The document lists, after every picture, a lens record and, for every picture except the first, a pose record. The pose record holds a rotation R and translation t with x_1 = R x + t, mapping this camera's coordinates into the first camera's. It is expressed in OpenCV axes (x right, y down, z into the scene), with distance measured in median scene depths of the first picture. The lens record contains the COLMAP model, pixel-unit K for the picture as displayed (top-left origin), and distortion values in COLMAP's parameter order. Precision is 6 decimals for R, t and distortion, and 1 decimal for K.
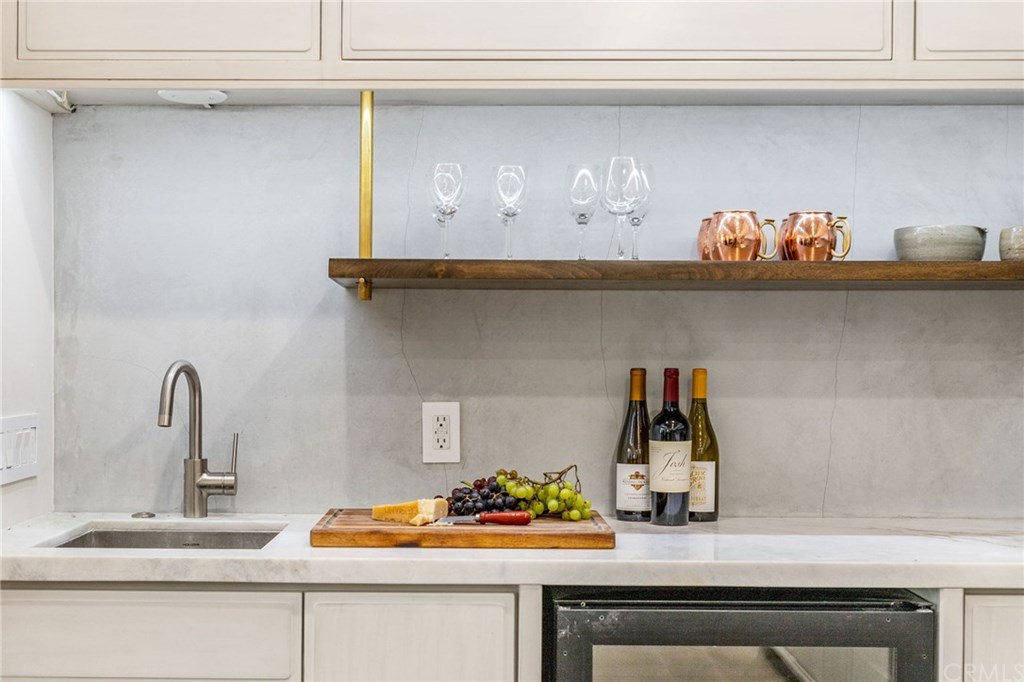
lens RADIAL K [[1541.9, 0, 511.1], [0, 1541.9, 341.9], [0, 0, 1]] dist [0.022448, 0.000000]
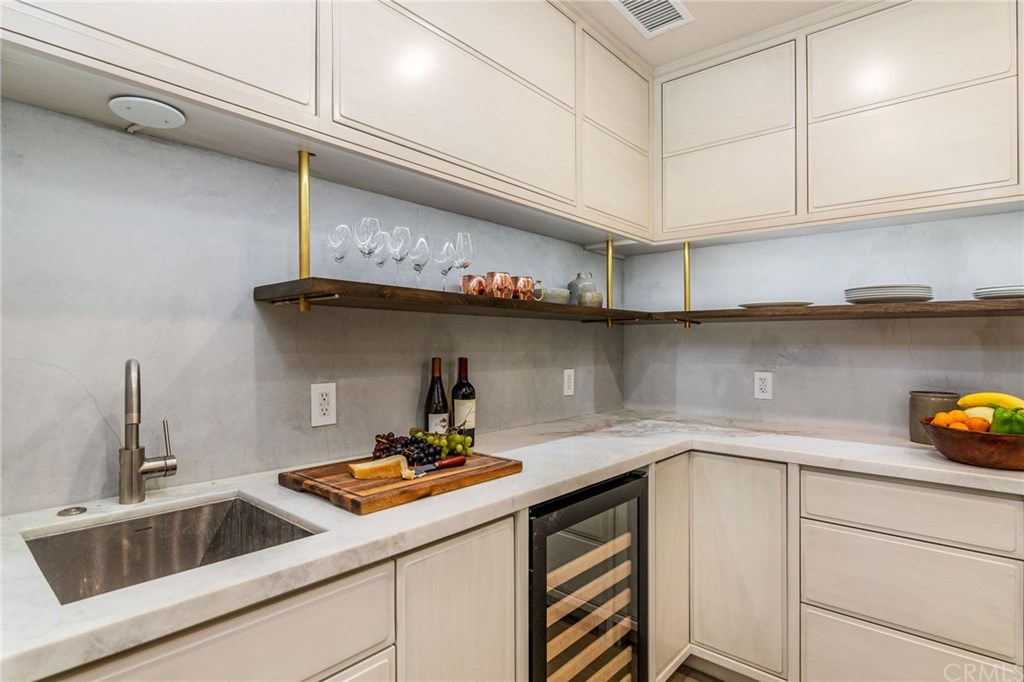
lens RADIAL K [[531.7, 0, 512.6], [0, 531.7, 342.3], [0, 0, 1]] dist [0.002453, 0.001093]
pose [[0.655603, 0.002384, 0.755102, -0.307223], [-0.012618, 0.999890, 0.007799, -0.005774], [-0.755001, -0.014641, 0.655561, 0.539013]]
